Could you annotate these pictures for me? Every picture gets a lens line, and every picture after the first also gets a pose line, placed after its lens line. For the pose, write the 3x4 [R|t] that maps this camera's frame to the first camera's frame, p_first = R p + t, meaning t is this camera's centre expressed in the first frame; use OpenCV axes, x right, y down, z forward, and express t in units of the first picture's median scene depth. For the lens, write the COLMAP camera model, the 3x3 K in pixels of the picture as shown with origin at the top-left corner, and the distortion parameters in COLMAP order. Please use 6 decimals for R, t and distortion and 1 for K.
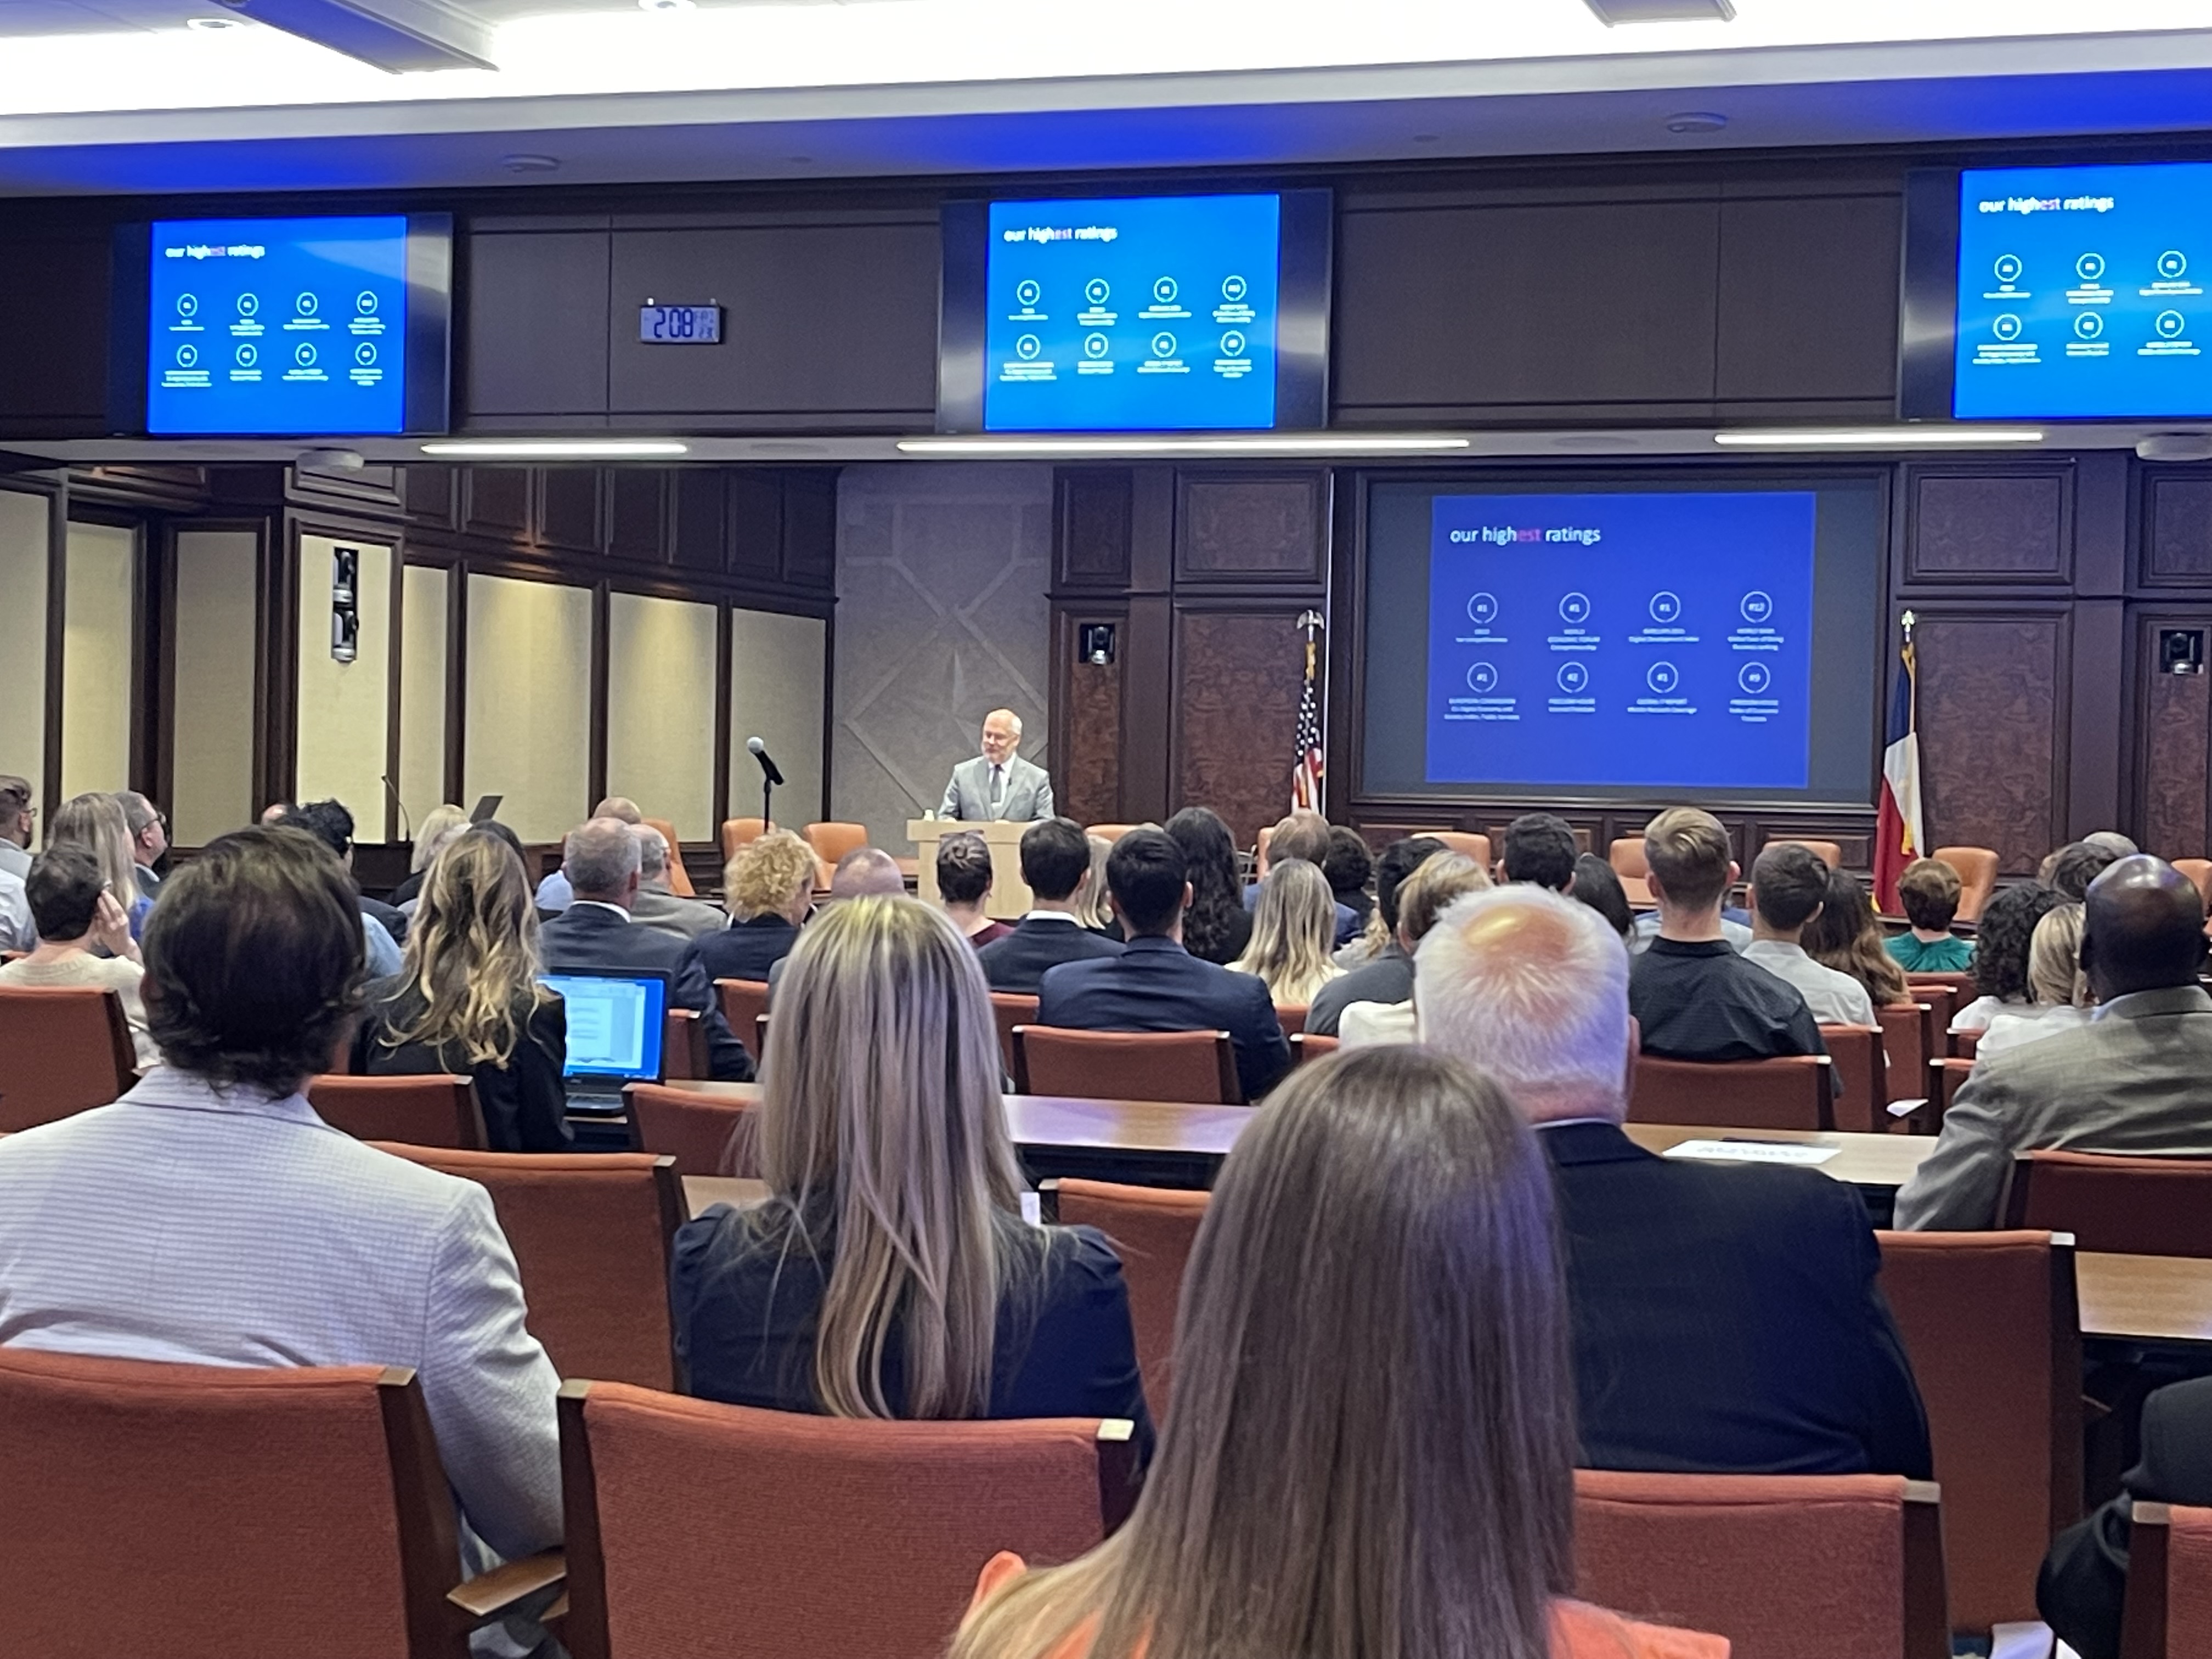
lens RADIAL K [[3684.7, 0, 1100.4], [0, 3684.7, 822.8], [0, 0, 1]] dist [0.117577, 0.000000]
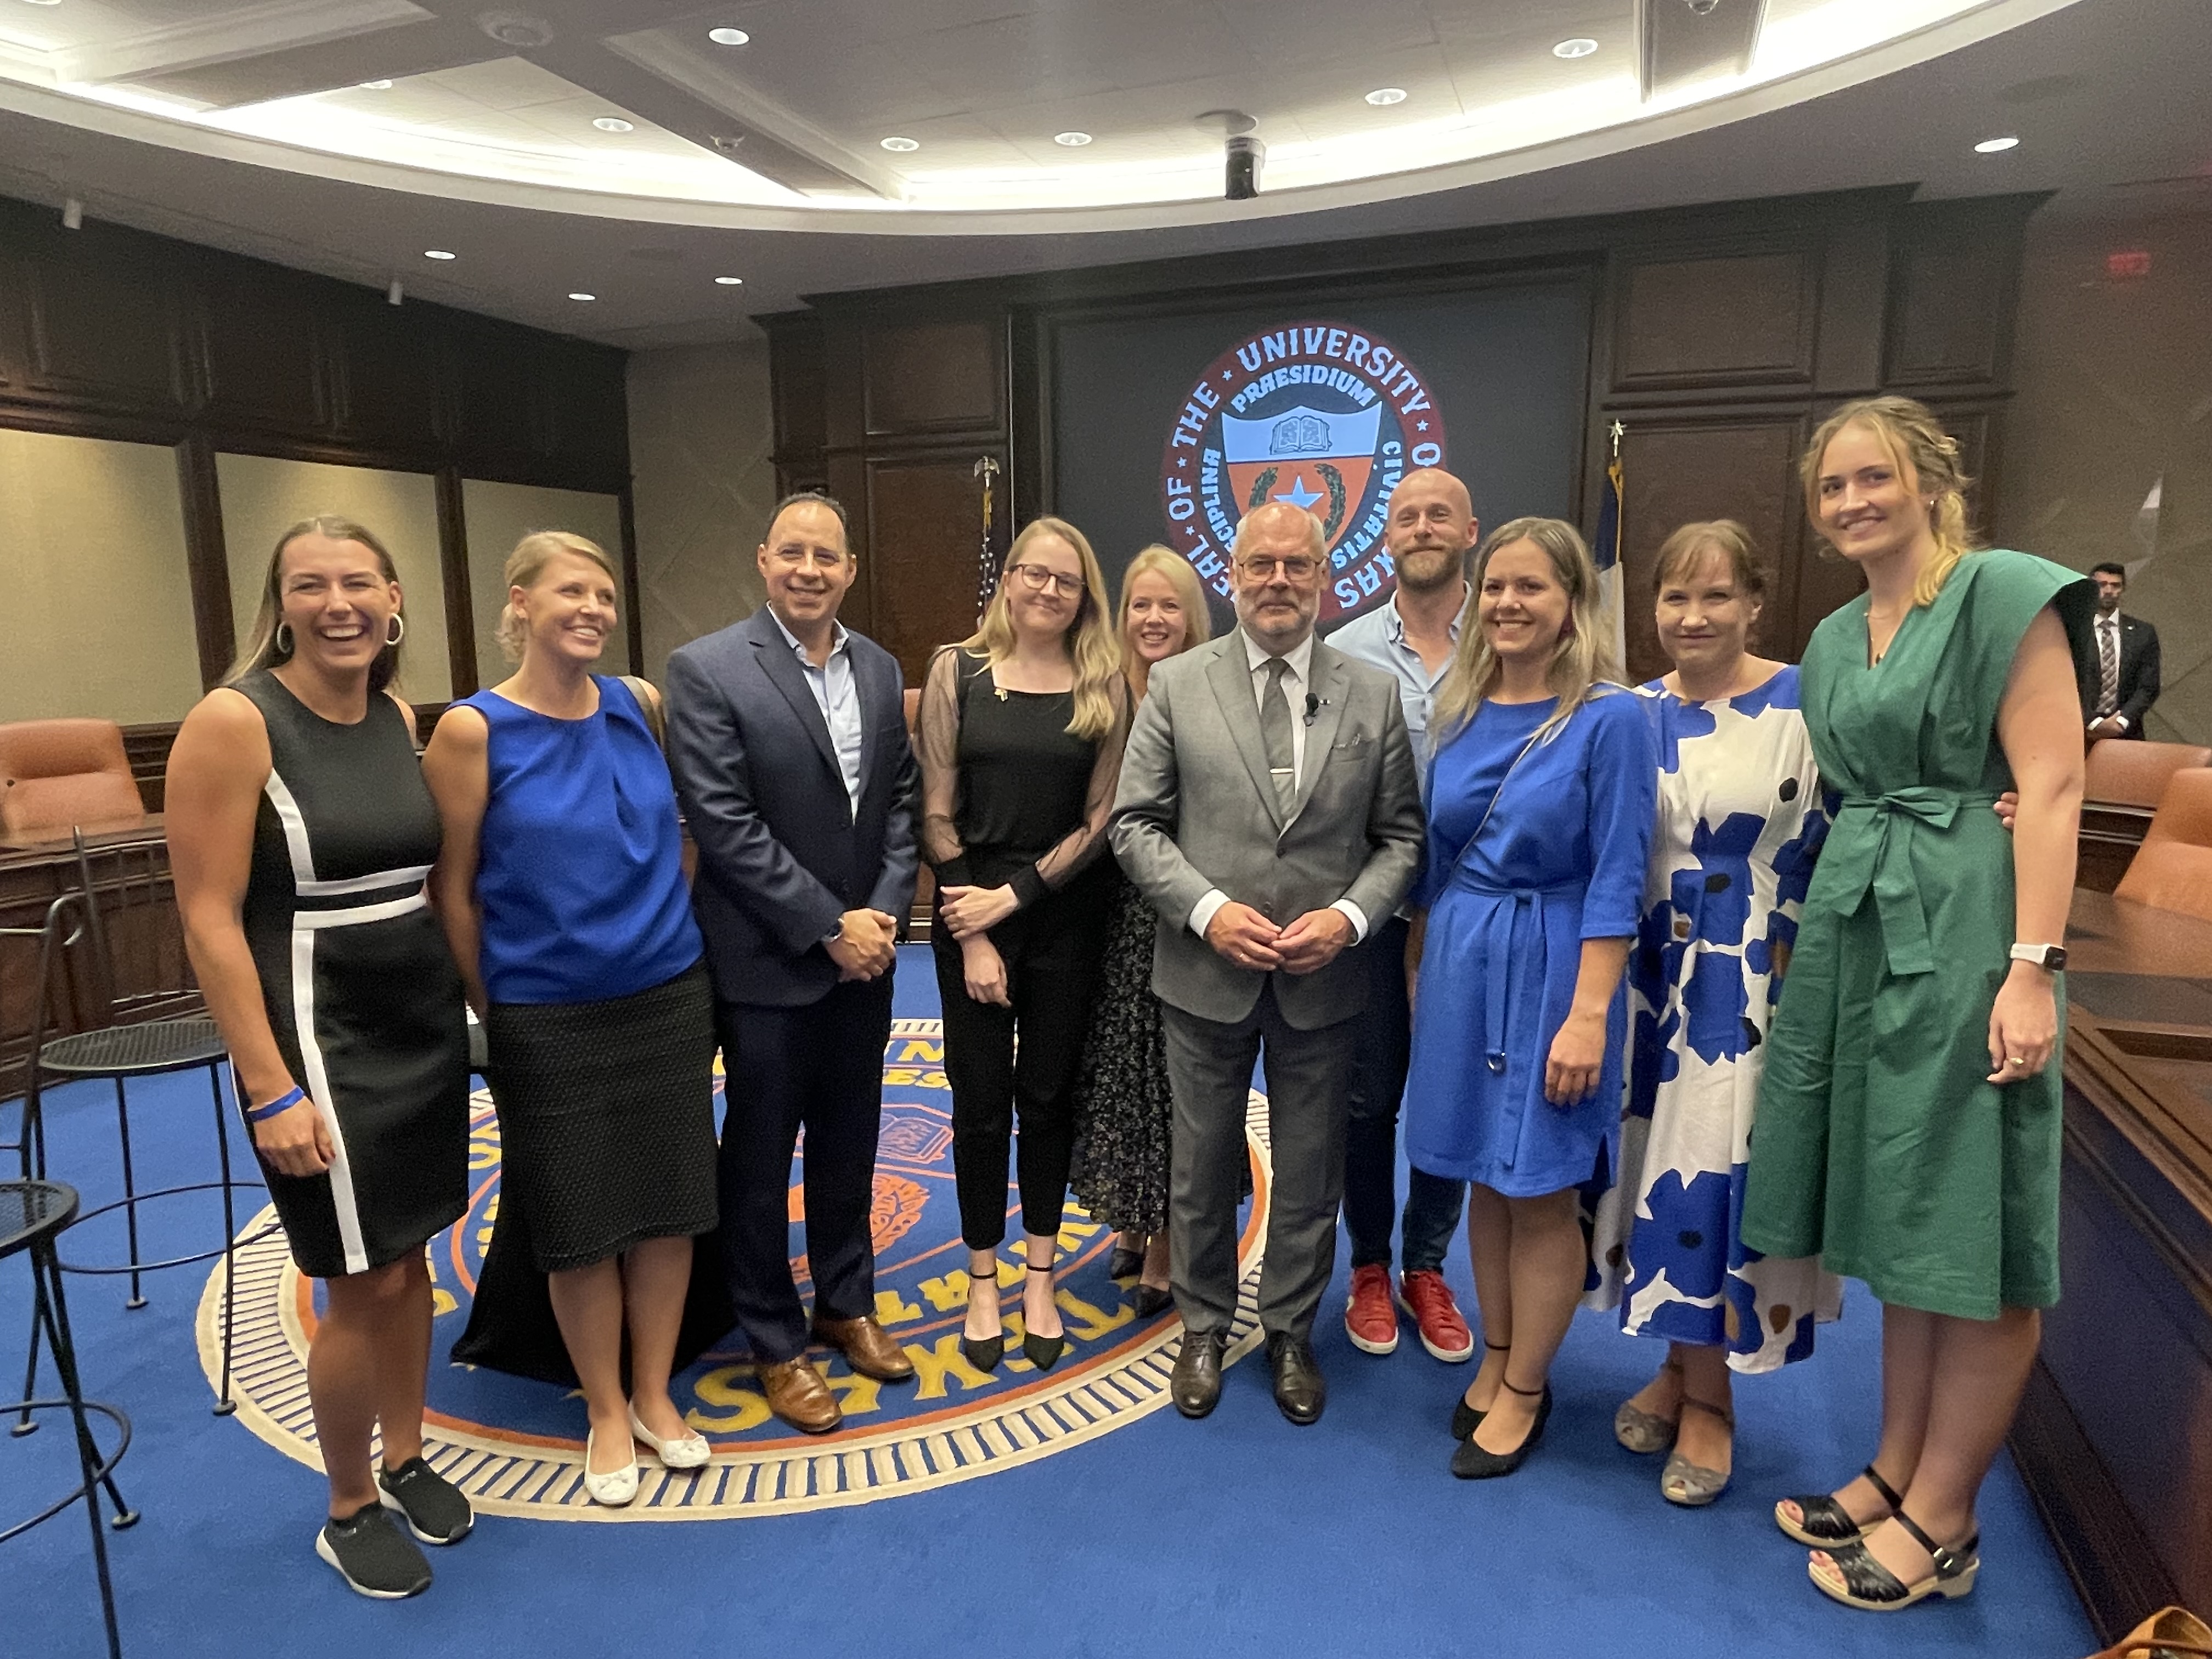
lens RADIAL K [[1372.1, 0, 1112.0], [0, 1372.1, 858.0], [0, 0, 1]] dist [0.015870, -0.003859]
pose [[0.997556, -0.016145, -0.067977, 0.118460], [0.027094, 0.986191, 0.163379, -0.011426], [0.064400, -0.164821, 0.984219, 0.651684]]
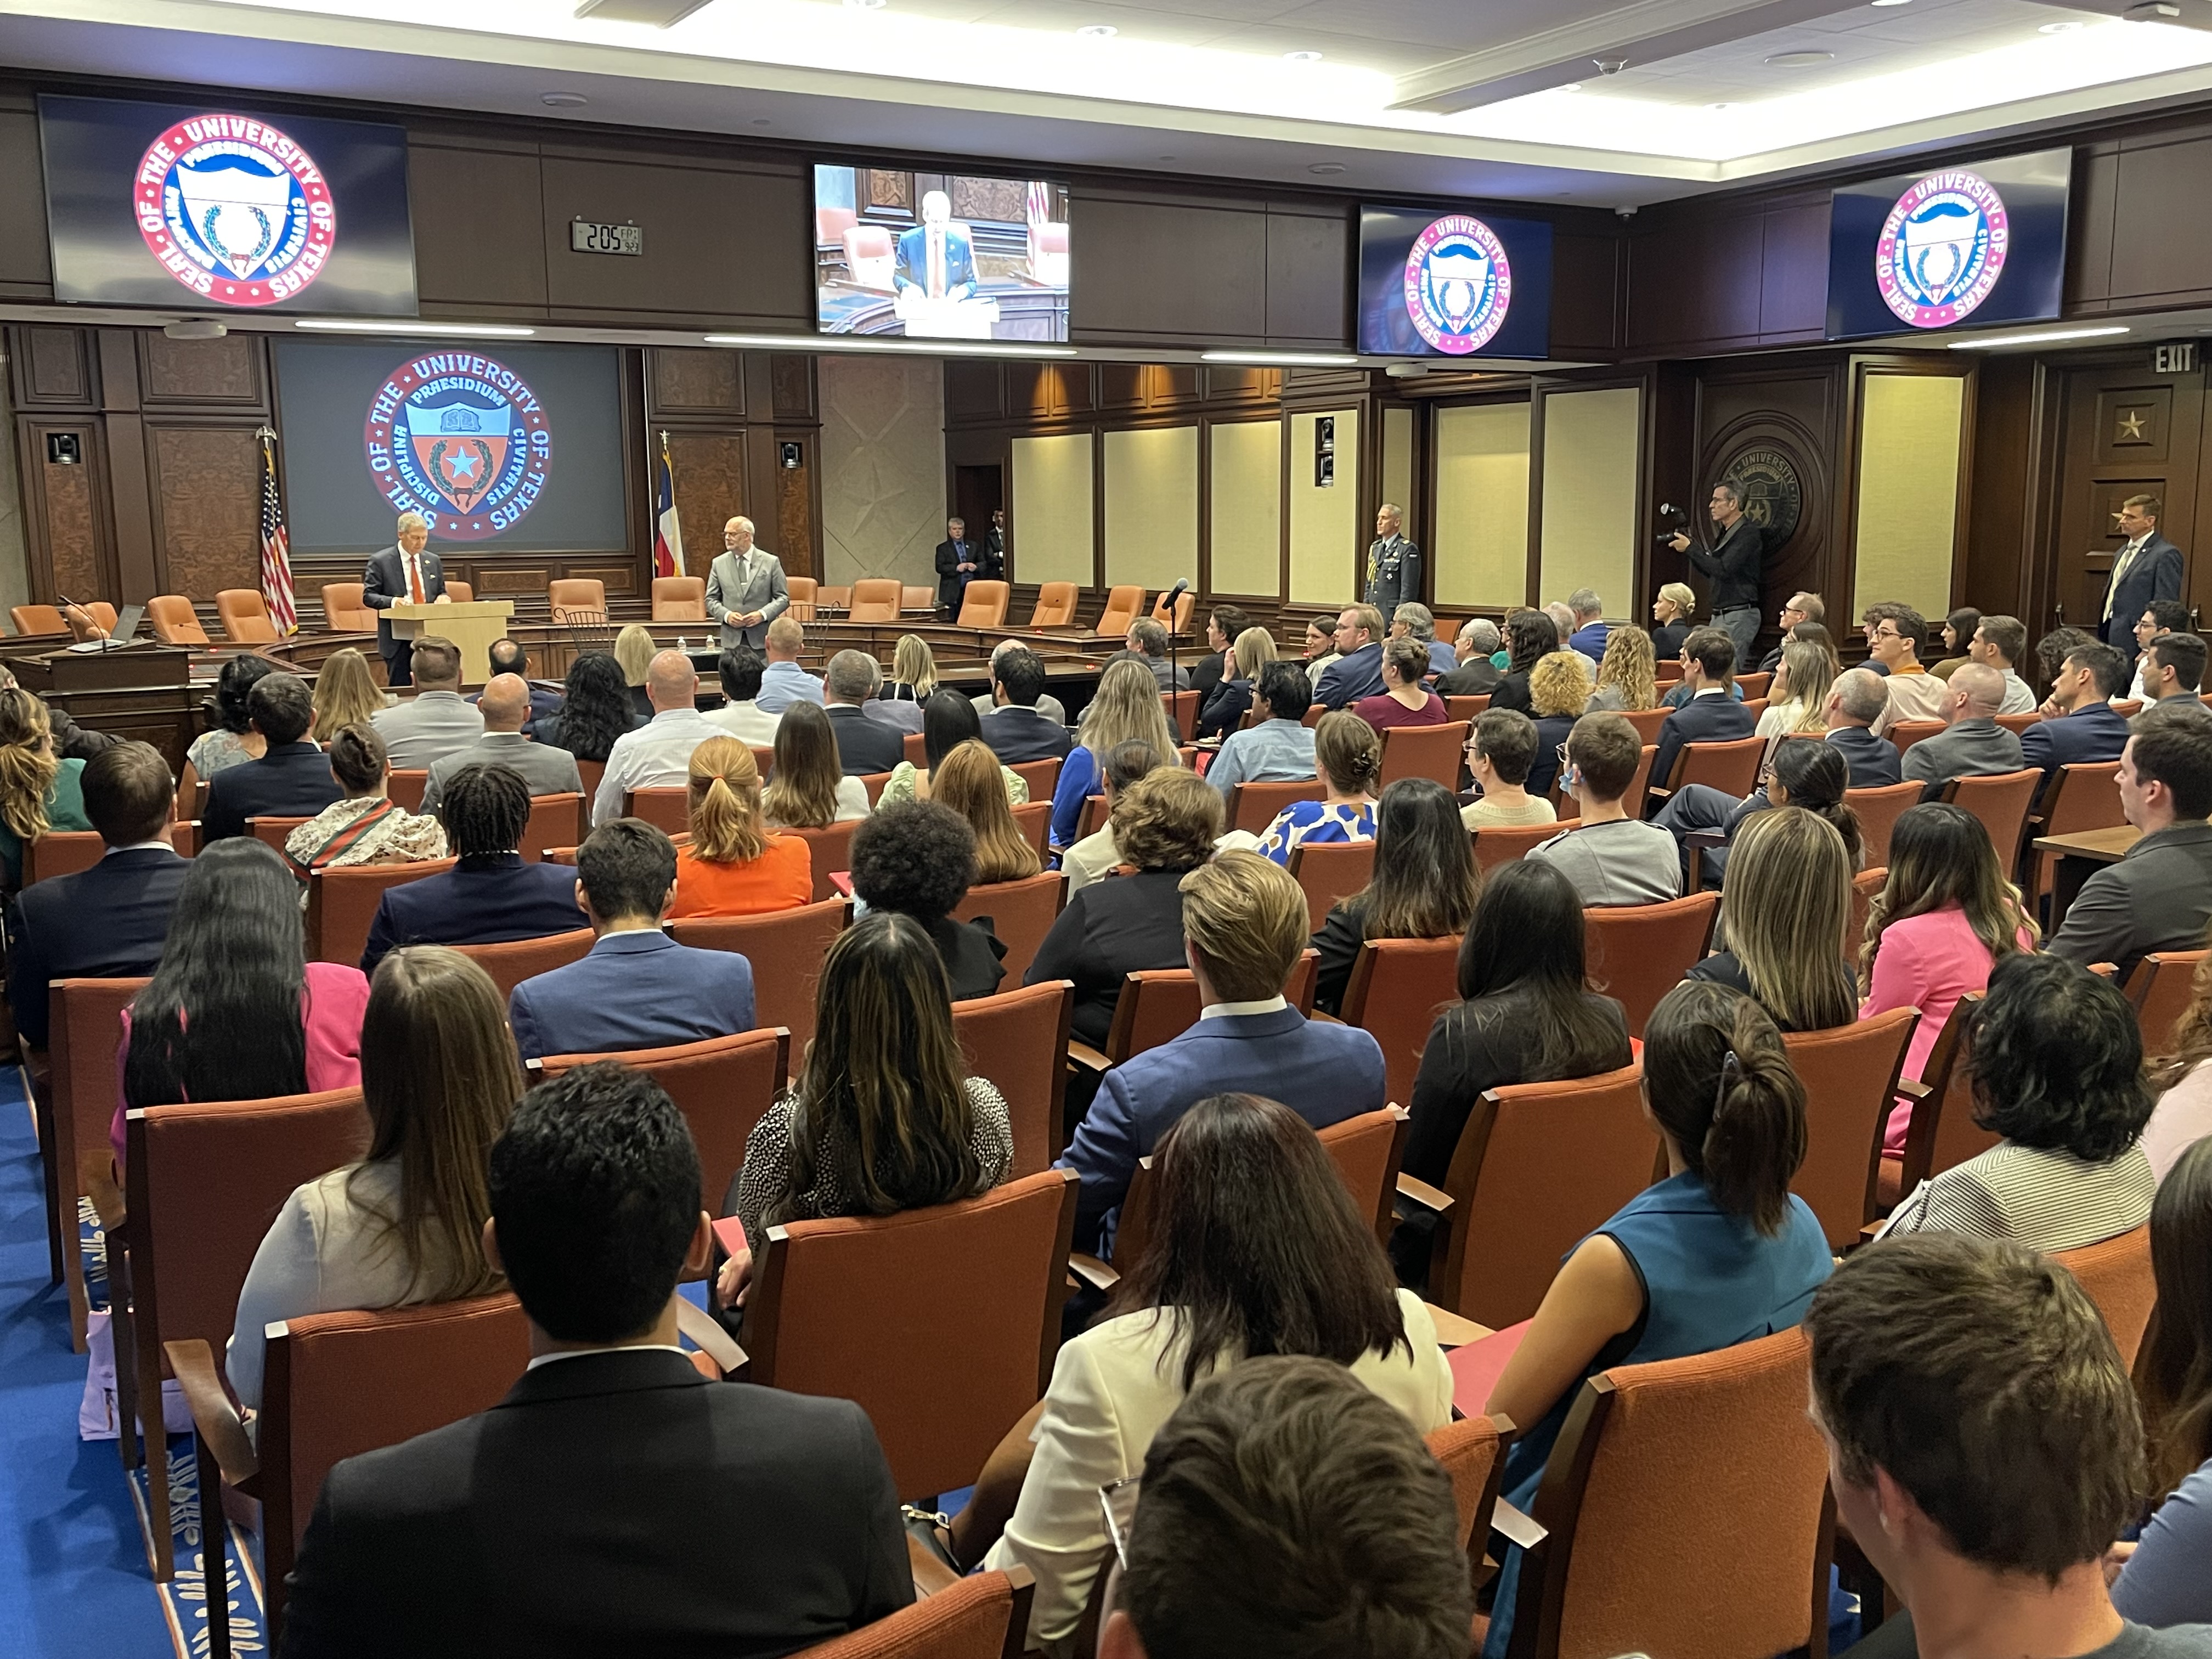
lens RADIAL K [[2053.1, 0, 1100.7], [0, 2053.1, 829.8], [0, 0, 1]] dist [0.016204, 0.000000]
pose [[0.673640, -0.140676, 0.725547, -0.334619], [0.027395, 0.985795, 0.165701, -0.028338], [-0.738552, -0.091747, 0.667925, 0.233251]]
